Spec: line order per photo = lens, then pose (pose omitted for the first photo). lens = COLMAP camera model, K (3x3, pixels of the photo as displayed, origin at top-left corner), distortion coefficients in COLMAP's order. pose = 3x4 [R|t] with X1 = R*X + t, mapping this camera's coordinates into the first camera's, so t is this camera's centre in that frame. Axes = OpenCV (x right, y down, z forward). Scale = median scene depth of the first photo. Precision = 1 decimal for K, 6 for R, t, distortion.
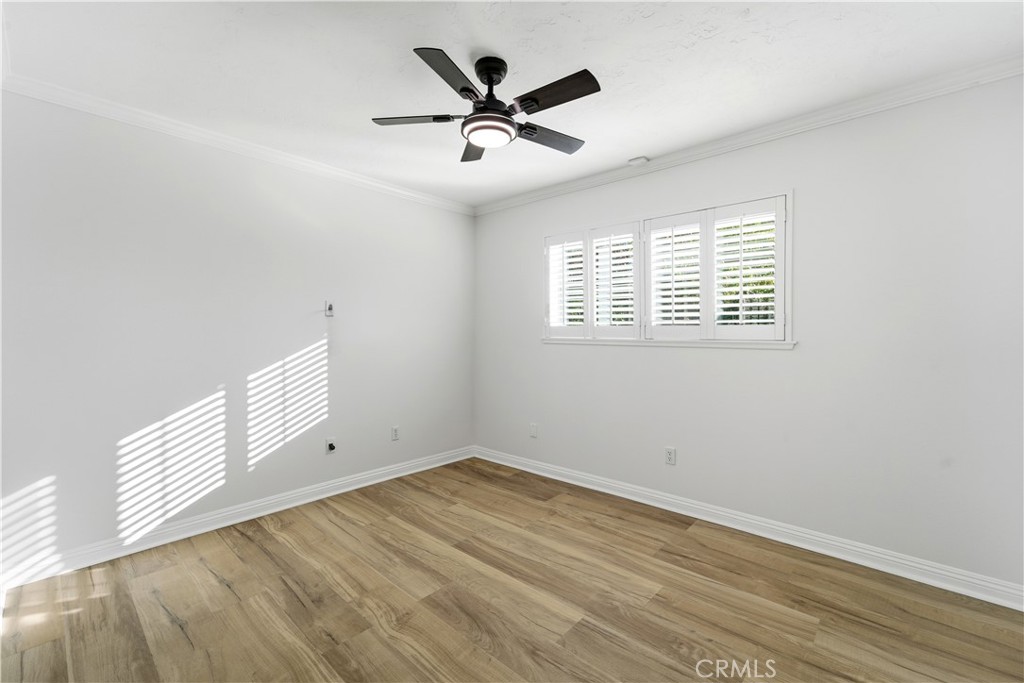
lens RADIAL K [[423.7, 0, 508.0], [0, 423.7, 337.5], [0, 0, 1]] dist [-0.014022, 0.007932]
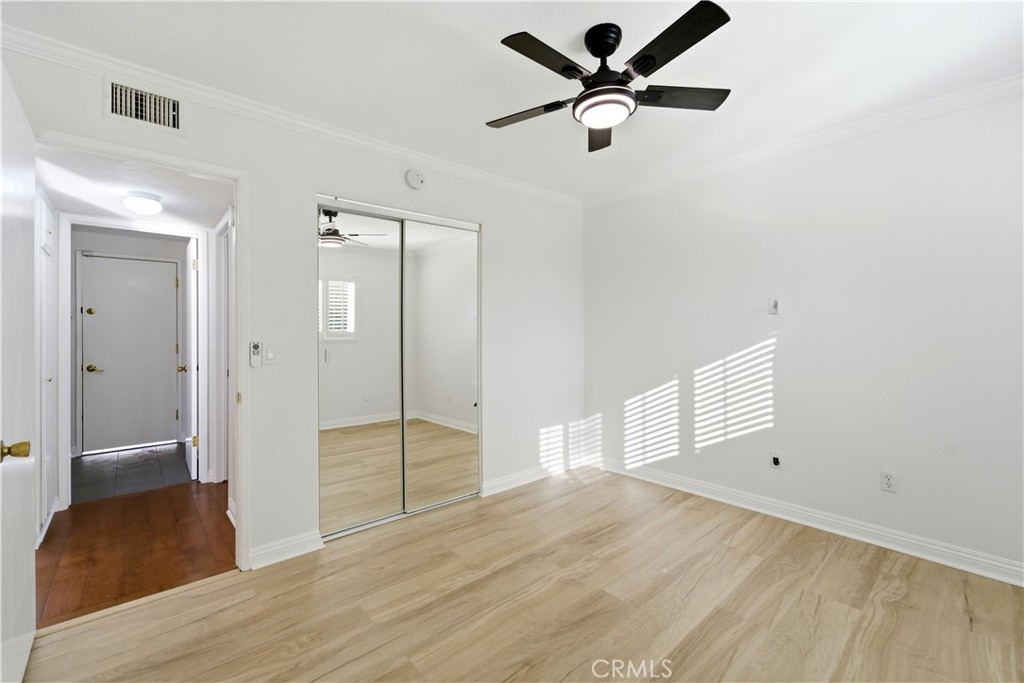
lens RADIAL K [[423.7, 0, 508.0], [0, 423.7, 337.5], [0, 0, 1]] dist [-0.014022, 0.007932]
pose [[-0.097600, 0.005752, -0.995209, 0.635795], [-0.005767, 0.999963, 0.006345, -0.003114], [0.995209, 0.006358, -0.097564, 0.652131]]
